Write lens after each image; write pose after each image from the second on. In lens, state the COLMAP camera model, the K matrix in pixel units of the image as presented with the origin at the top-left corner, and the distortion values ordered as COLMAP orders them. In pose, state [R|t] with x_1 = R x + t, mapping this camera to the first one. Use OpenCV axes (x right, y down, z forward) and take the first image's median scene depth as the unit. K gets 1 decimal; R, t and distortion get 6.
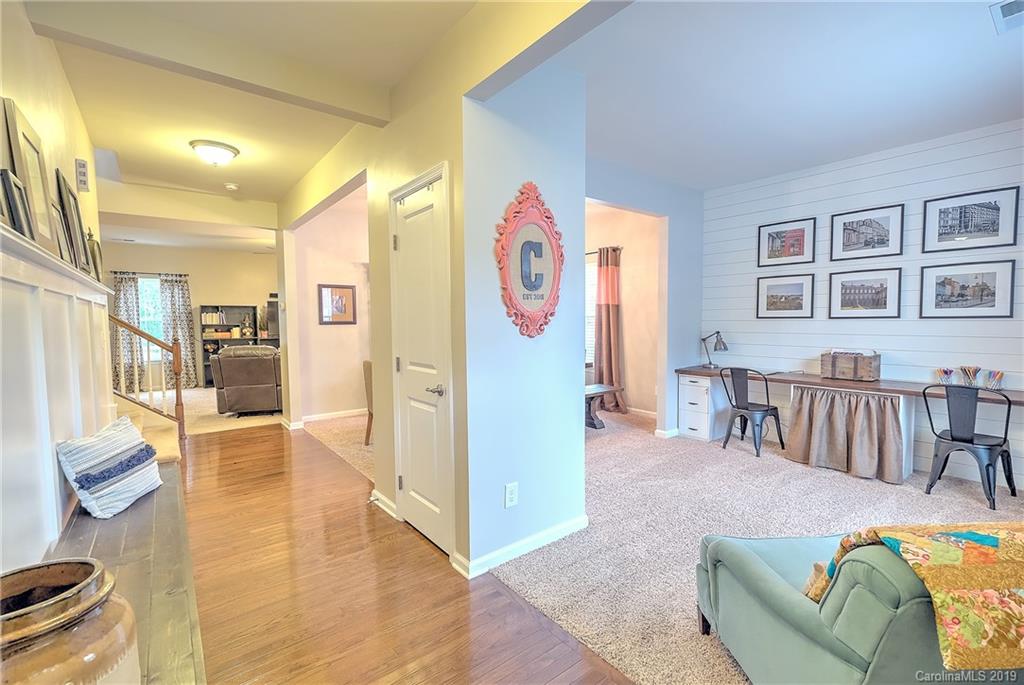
lens RADIAL K [[439.0, 0, 517.5], [0, 439.0, 339.5], [0, 0, 1]] dist [0.005146, 0.000460]
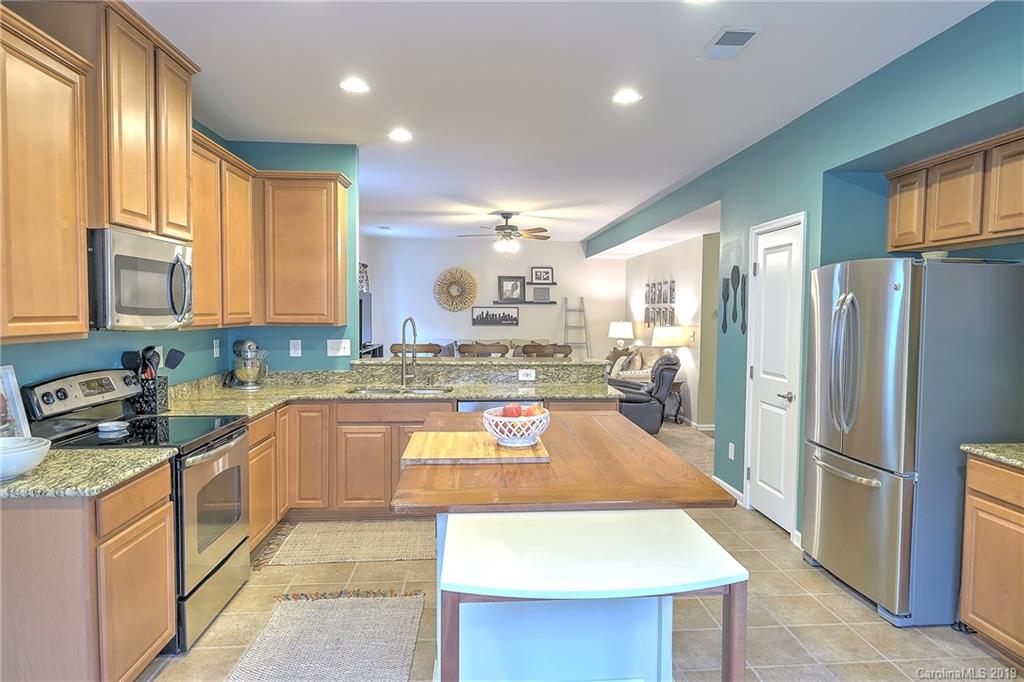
lens RADIAL K [[622.8, 0, 513.8], [0, 622.8, 339.5], [0, 0, 1]] dist [0.009467, -0.000742]
pose [[0.824546, 0.051910, -0.563408, 0.147369], [-0.055344, 0.998407, 0.010993, -0.014988], [0.563081, 0.022117, 0.826105, -0.800717]]
